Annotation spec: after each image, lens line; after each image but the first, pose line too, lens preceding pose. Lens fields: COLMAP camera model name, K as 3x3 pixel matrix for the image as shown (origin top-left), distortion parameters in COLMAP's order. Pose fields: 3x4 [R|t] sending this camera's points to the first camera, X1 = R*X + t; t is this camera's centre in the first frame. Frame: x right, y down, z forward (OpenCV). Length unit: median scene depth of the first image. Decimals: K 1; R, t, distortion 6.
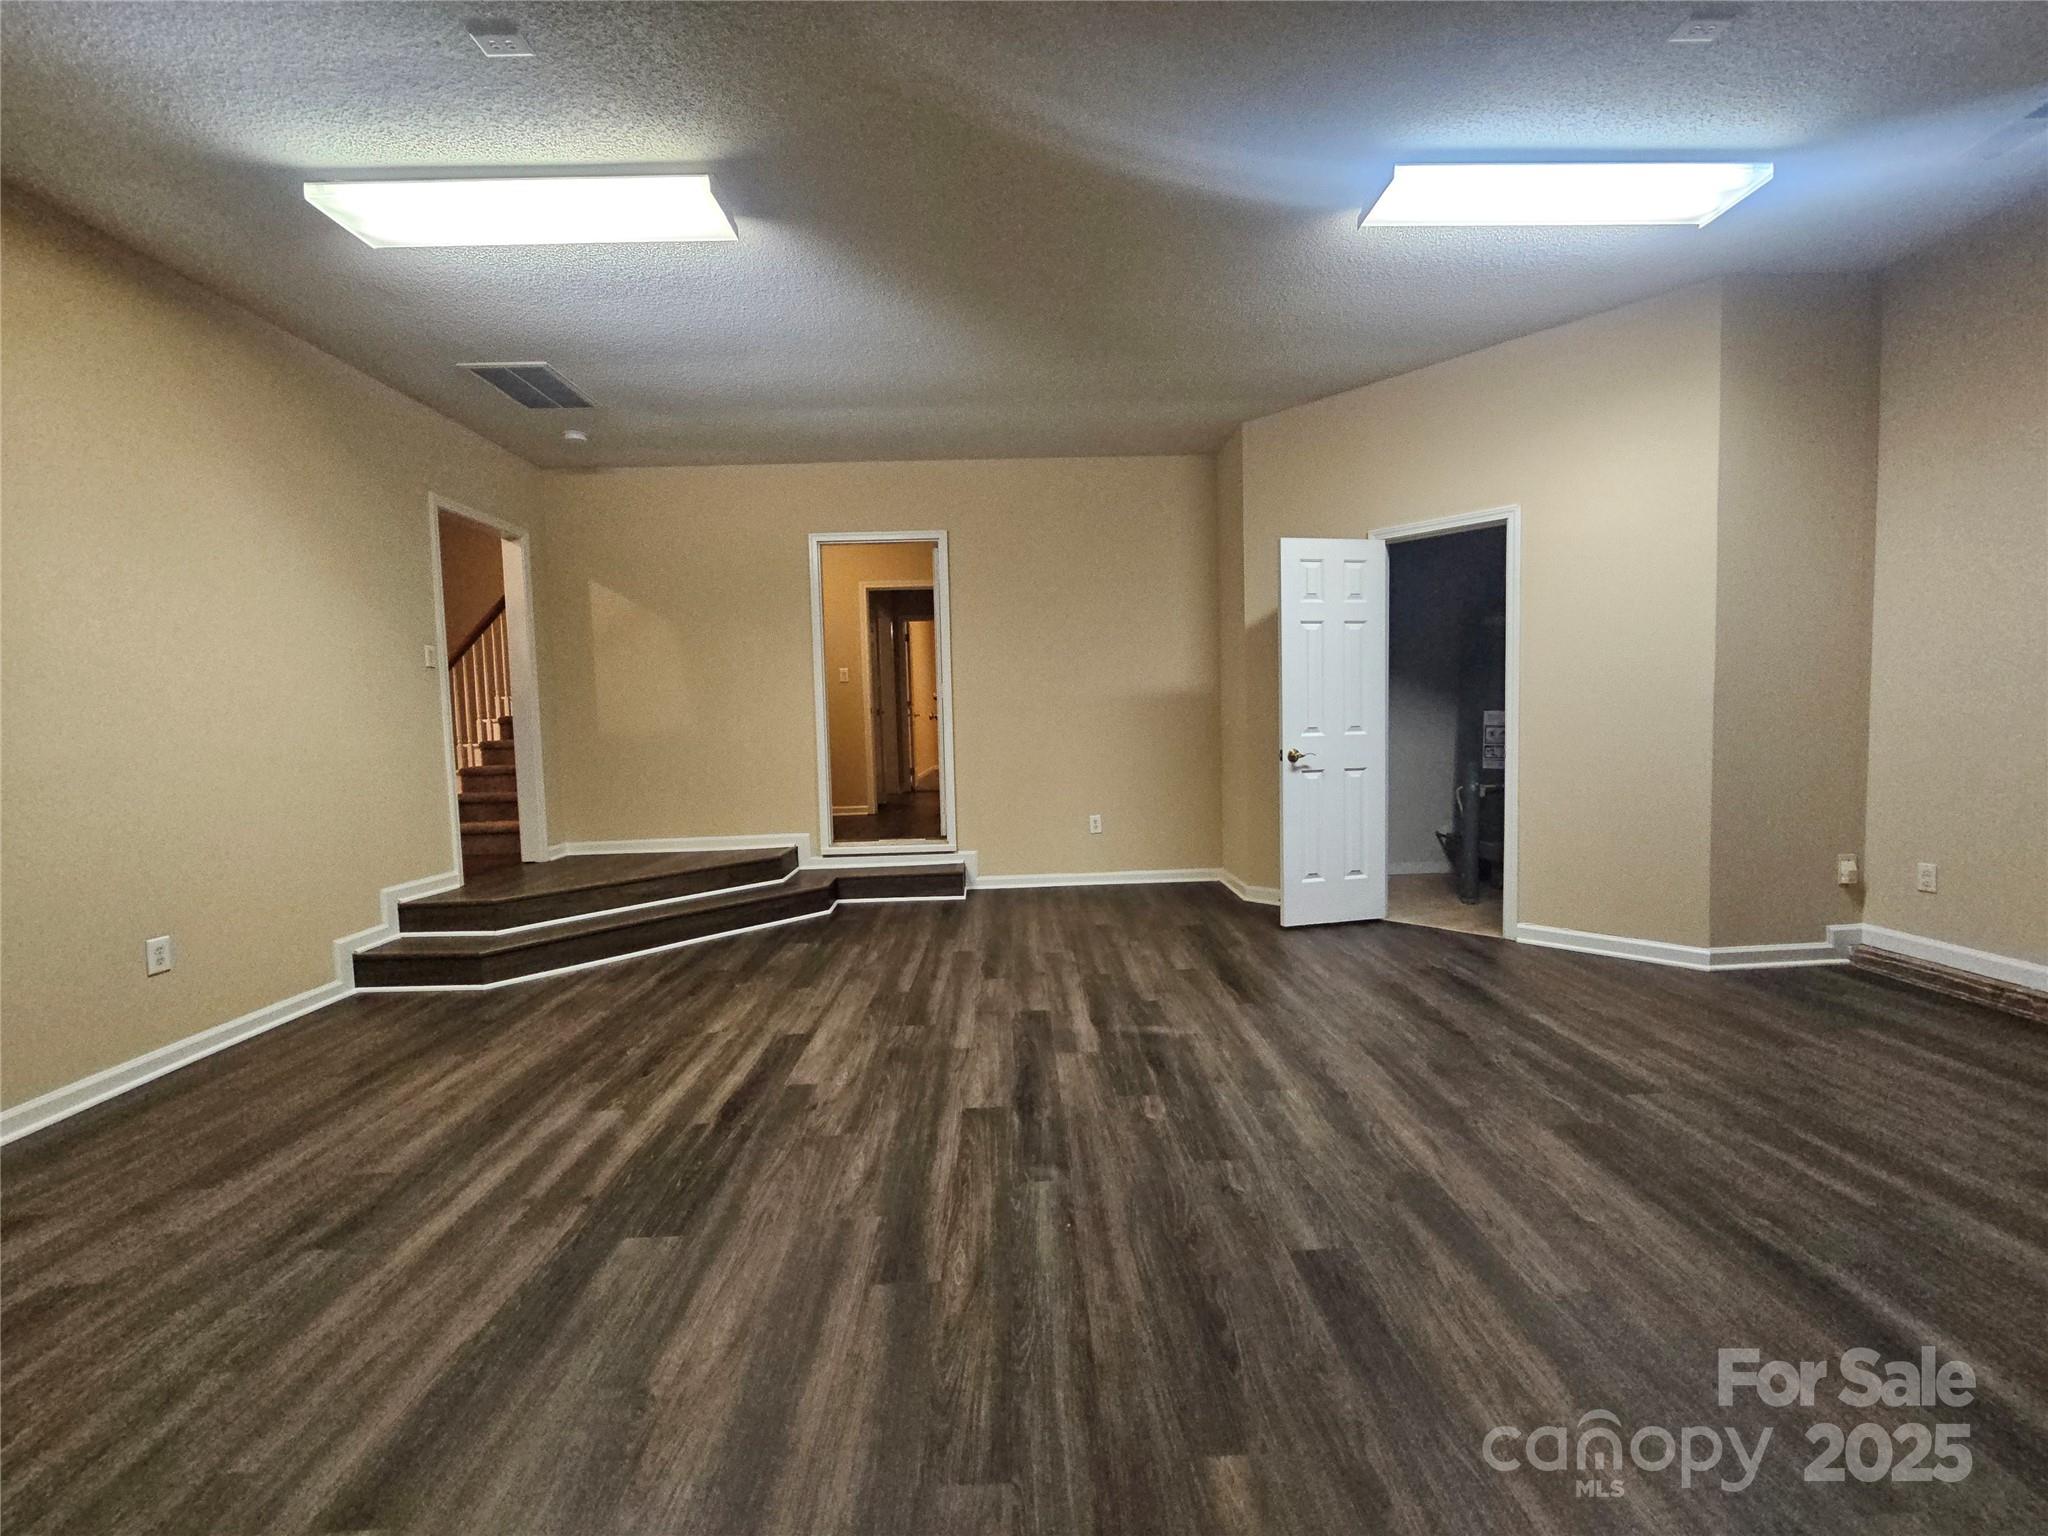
lens RADIAL K [[840.1, 0, 1034.6], [0, 840.1, 769.0], [0, 0, 1]] dist [0.000095, 0.000123]
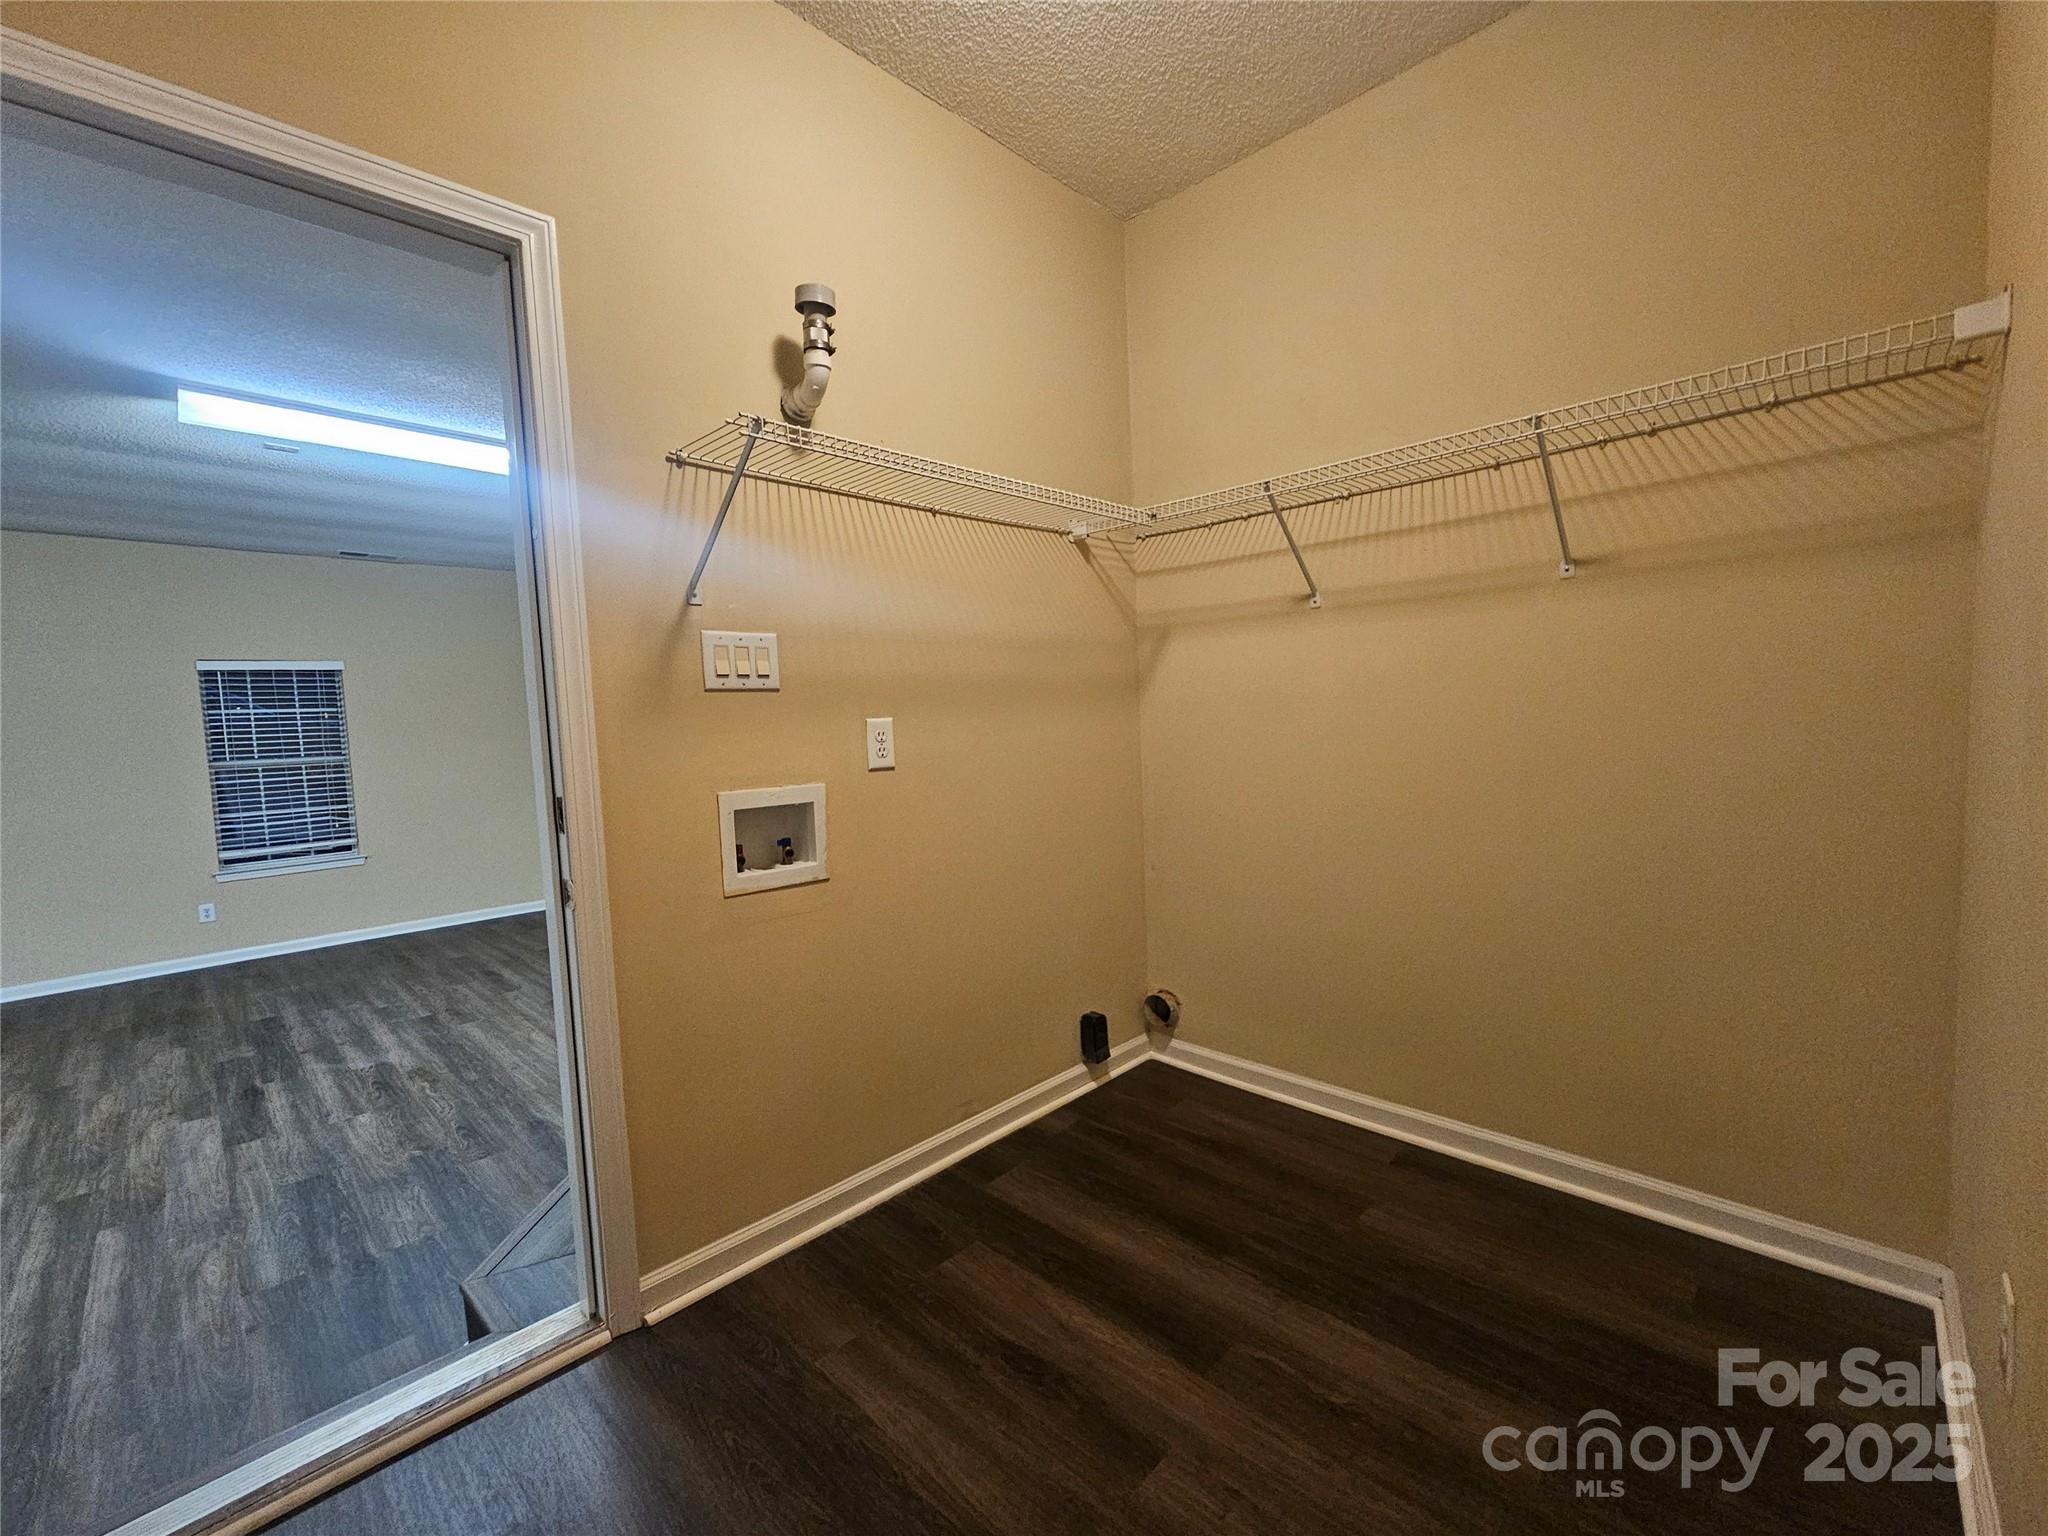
lens RADIAL K [[840.6, 0, 1034.6], [0, 840.6, 769.6], [0, 0, 1]] dist [-0.000150, -0.000001]
pose [[-0.714477, 0.097587, -0.692819, -0.367957], [0.015554, 0.992196, 0.123715, -0.293882], [0.699486, 0.077615, -0.710419, 2.861156]]
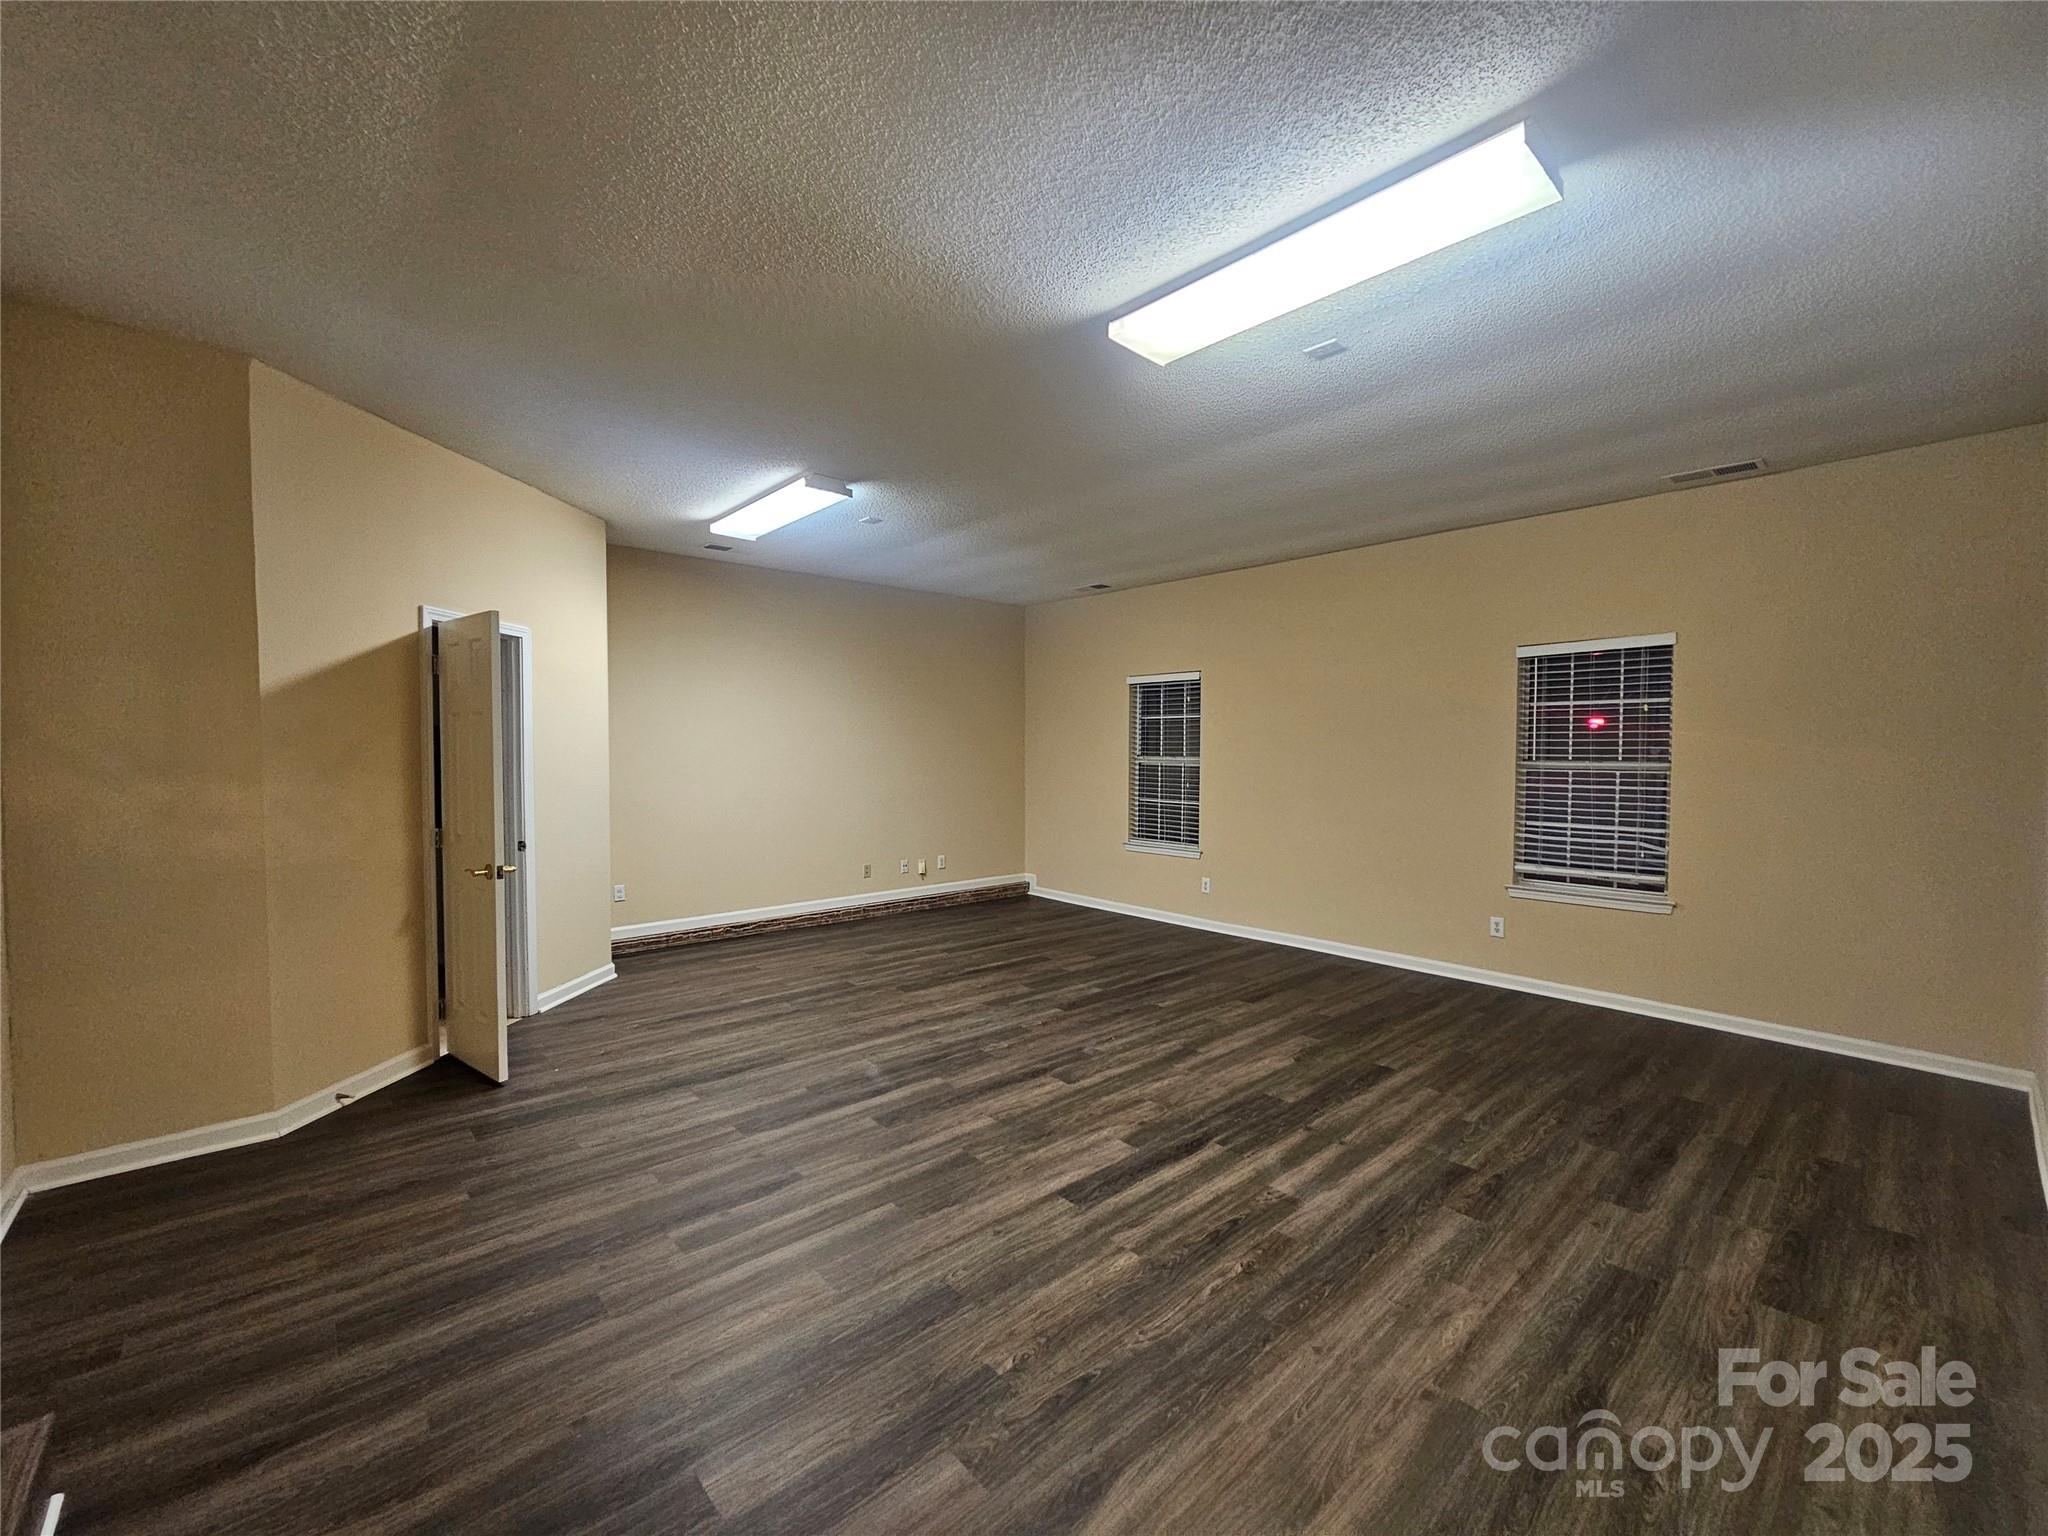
lens RADIAL K [[832.6, 0, 1024.7], [0, 832.6, 780.7], [0, 0, 1]] dist [0.000090, -0.000043]
pose [[-0.646014, -0.003326, 0.763318, -1.107478], [0.059952, 0.996680, 0.055081, -0.203271], [-0.760967, 0.081346, -0.643670, 1.889602]]
